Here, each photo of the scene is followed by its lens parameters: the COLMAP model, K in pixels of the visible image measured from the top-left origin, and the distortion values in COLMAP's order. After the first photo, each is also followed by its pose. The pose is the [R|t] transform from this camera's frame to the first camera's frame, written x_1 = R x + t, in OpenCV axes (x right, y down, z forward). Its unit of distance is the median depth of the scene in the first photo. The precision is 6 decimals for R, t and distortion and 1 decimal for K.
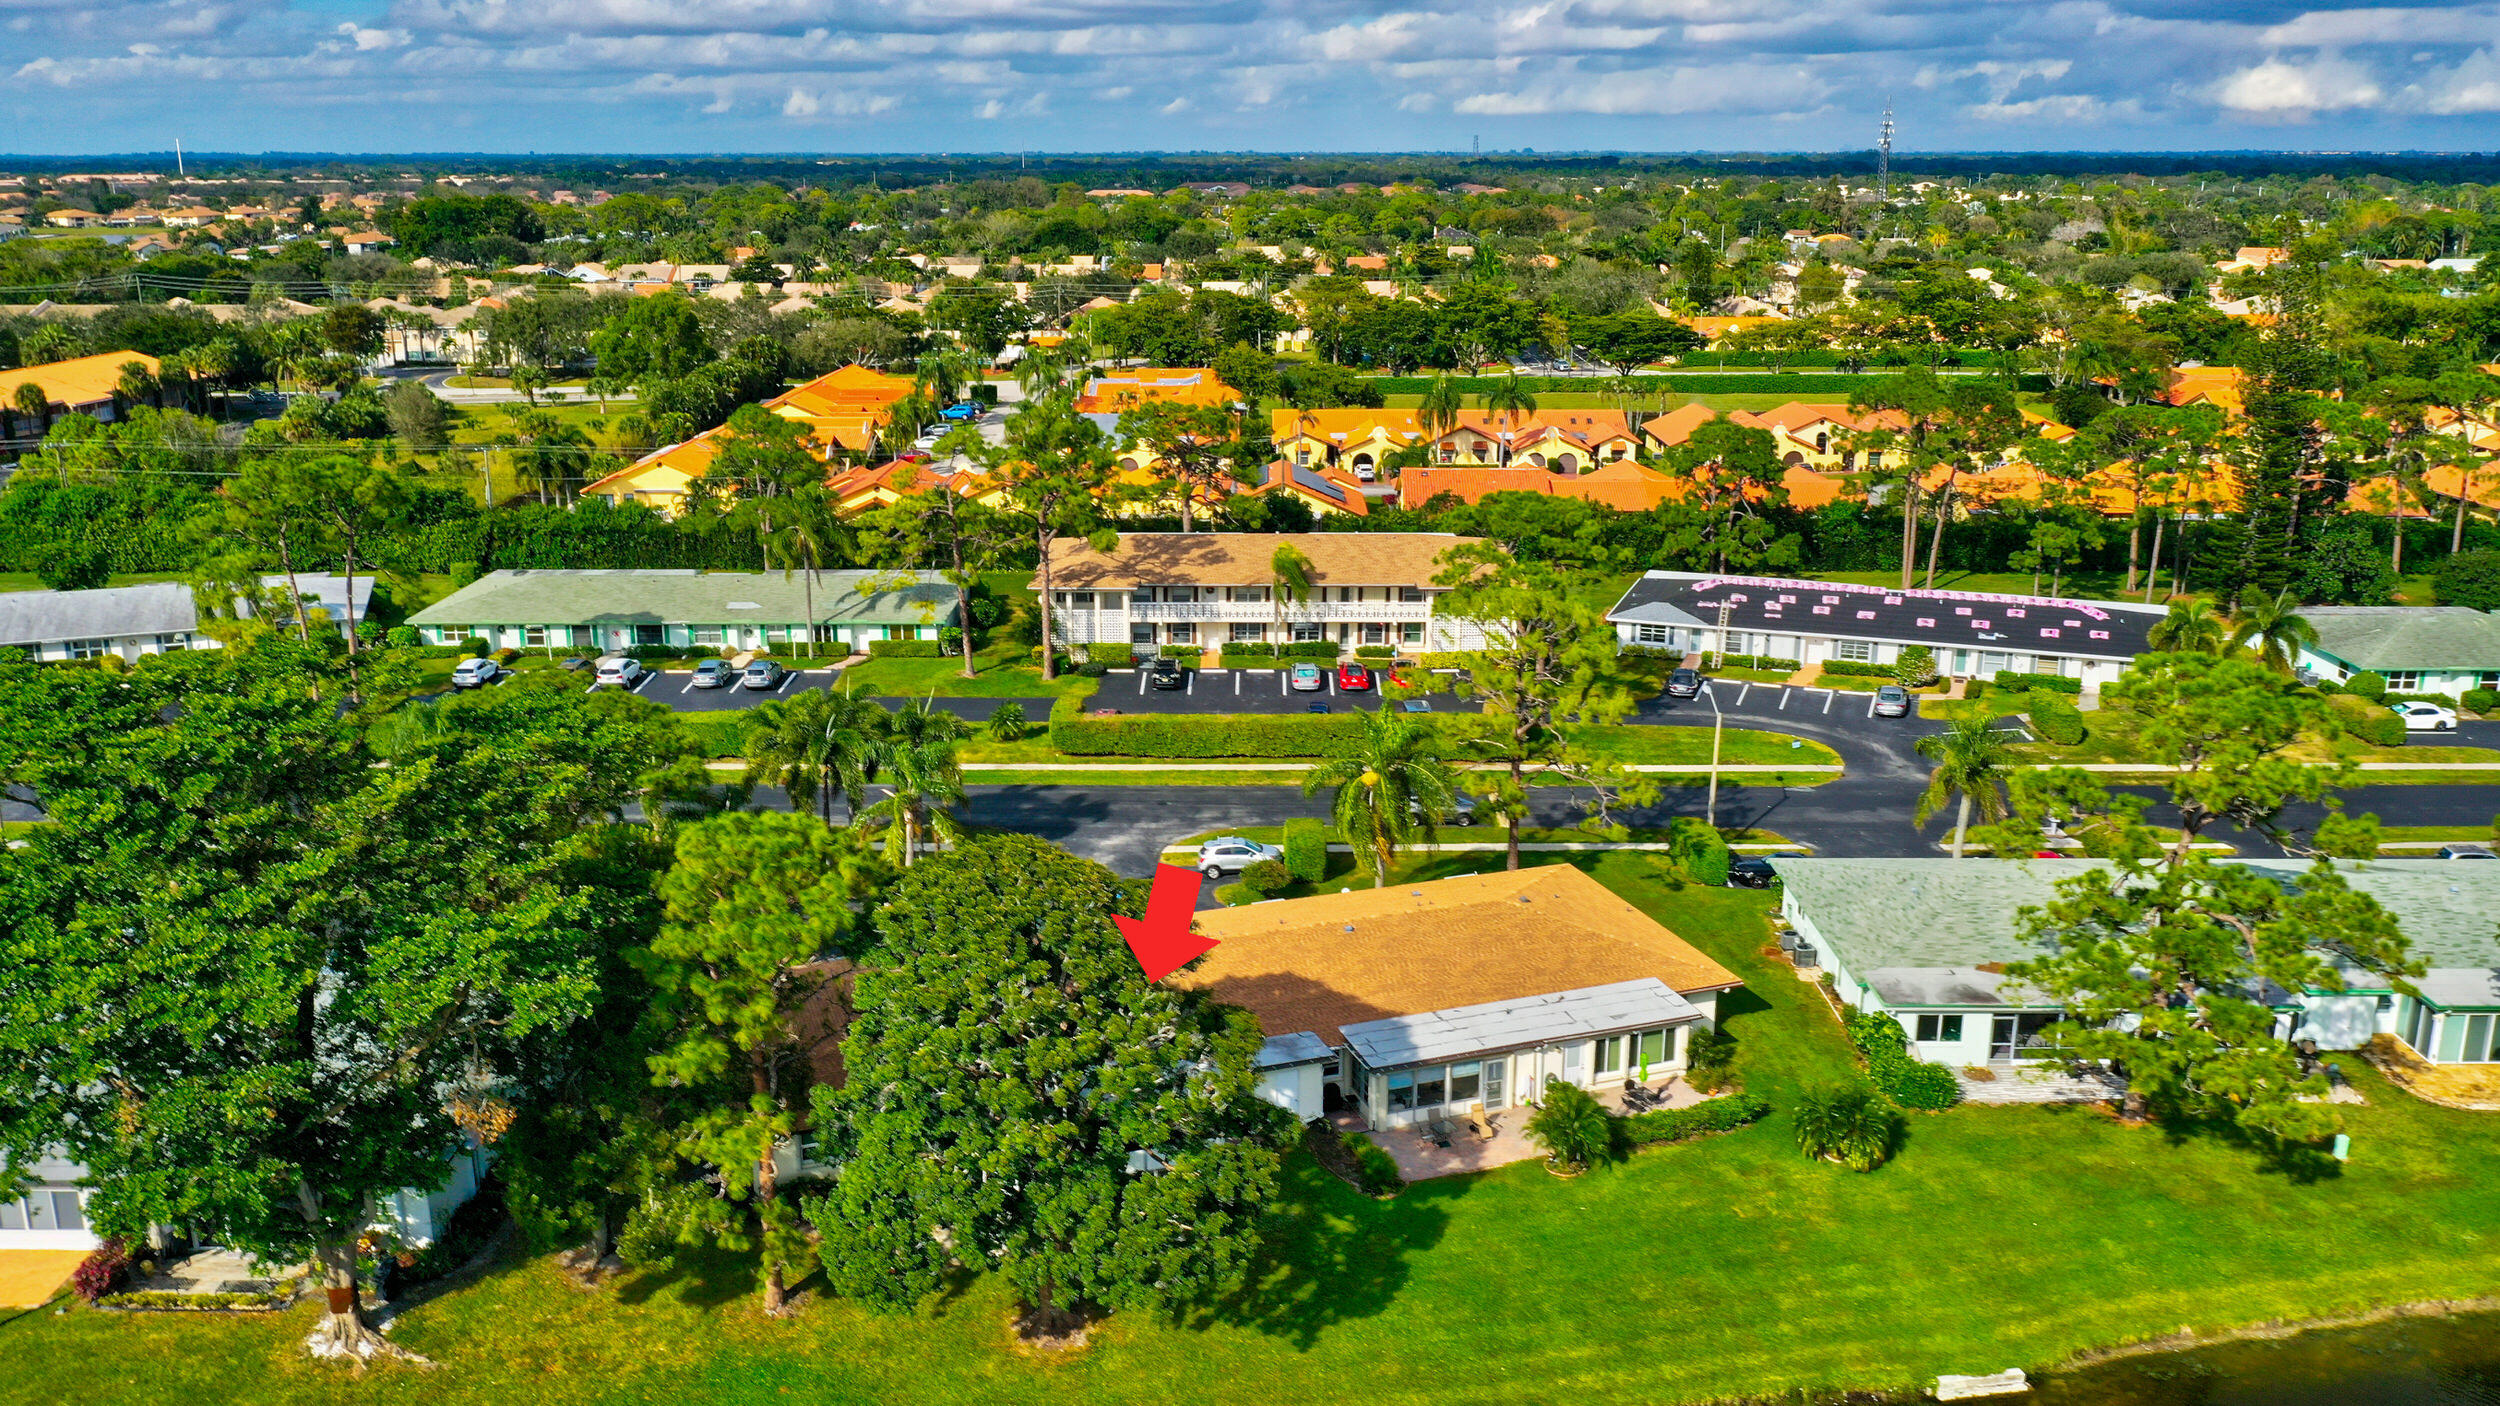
lens RADIAL K [[1990.0, 0, 1250.0], [0, 1990.0, 703.0], [0, 0, 1]] dist [-0.000027, 0.000269]
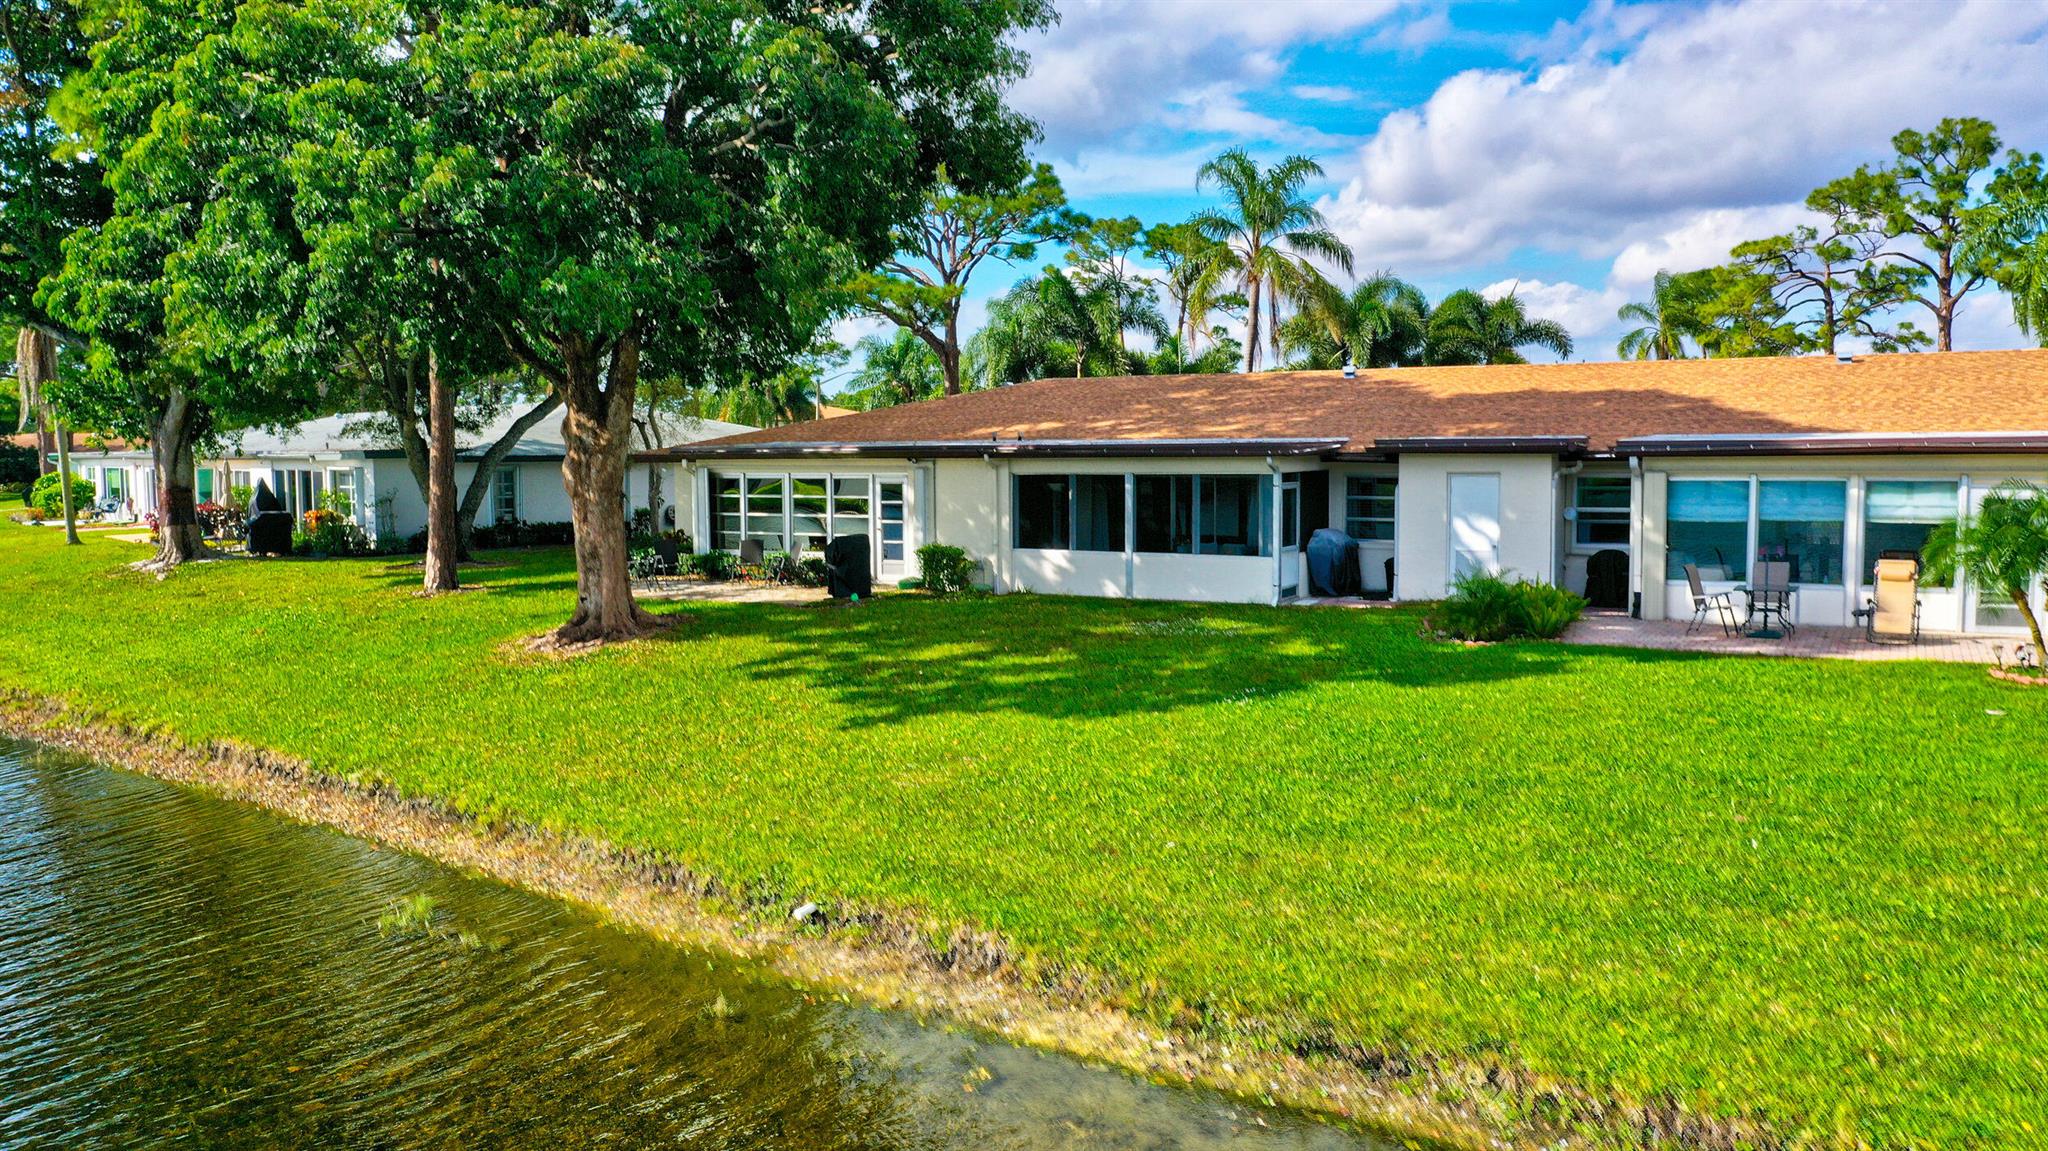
lens RADIAL K [[1570.1, 0, 1030.5], [0, 1570.1, 603.9], [0, 0, 1]] dist [-0.004470, -0.002606]
pose [[0.664428, 0.067573, -0.744291, 0.118599], [-0.195779, 0.976862, -0.086084, 0.139119], [0.721253, 0.202913, 0.662284, 0.356205]]
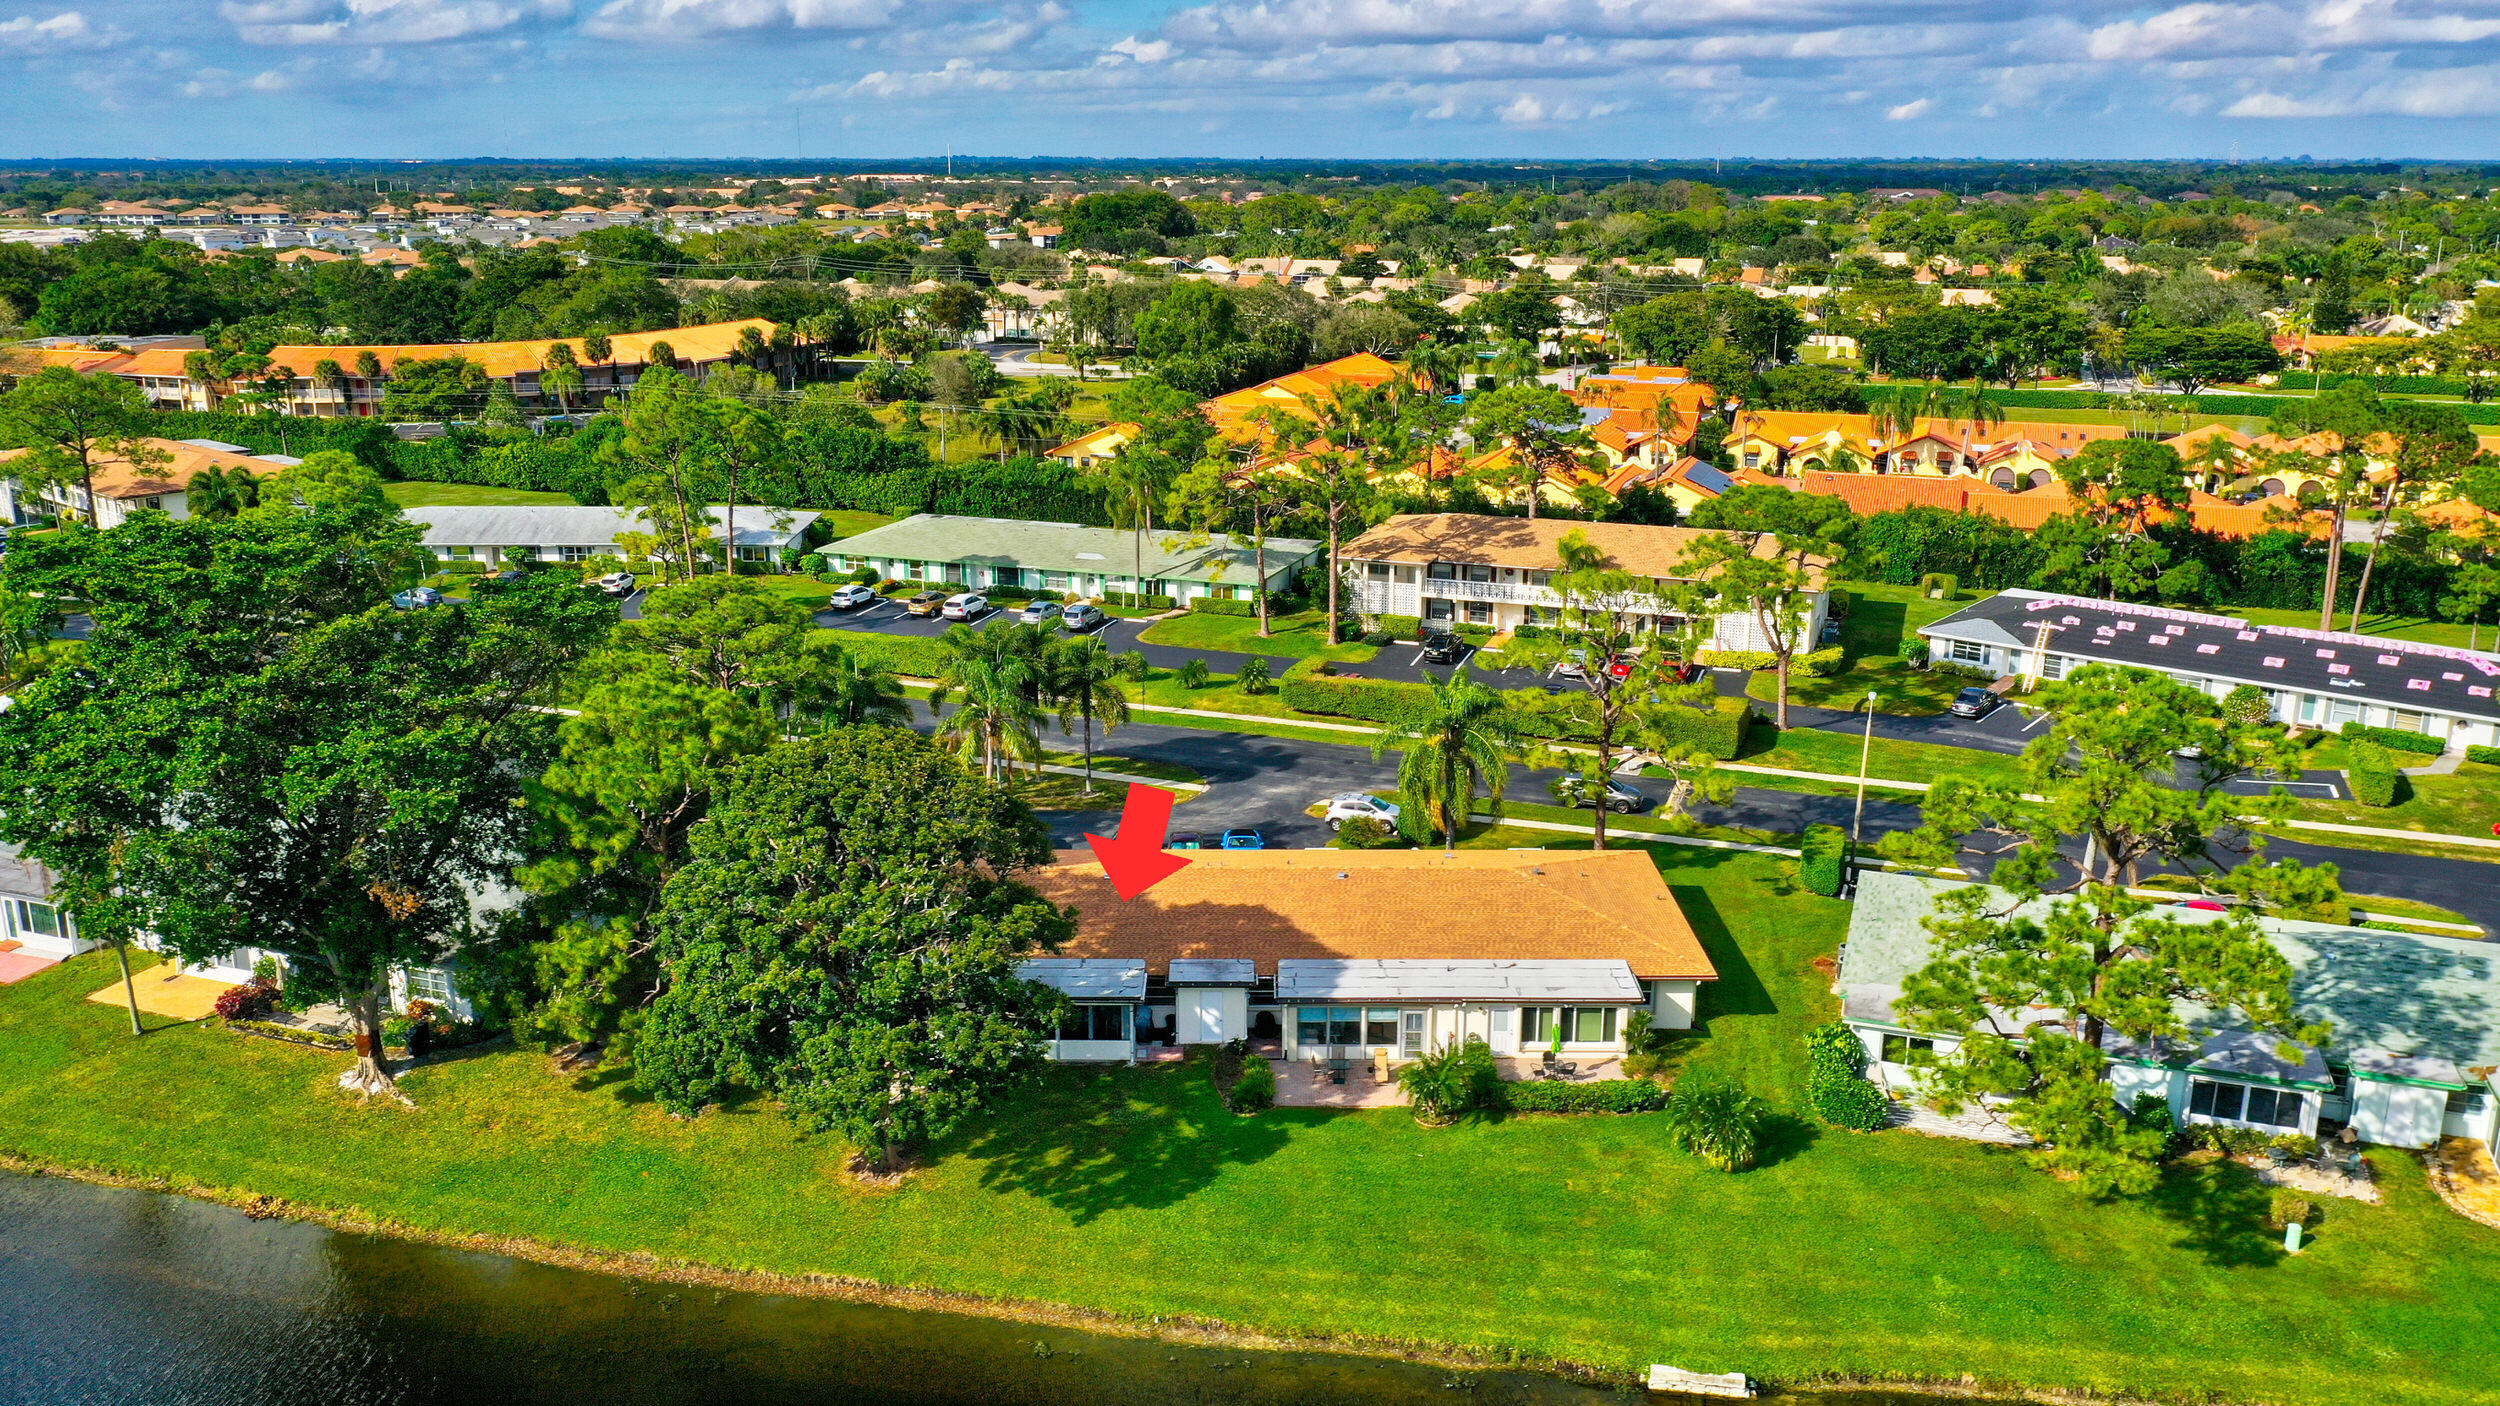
lens RADIAL K [[1979.4, 0, 1250.0], [0, 1979.4, 703.0], [0, 0, 1]] dist [0.004271, -0.006270]
pose [[0.941353, 0.091814, -0.324691, 0.190809], [-0.092325, 0.995632, 0.013866, 0.008084], [0.324546, 0.016924, 0.945718, 0.003160]]
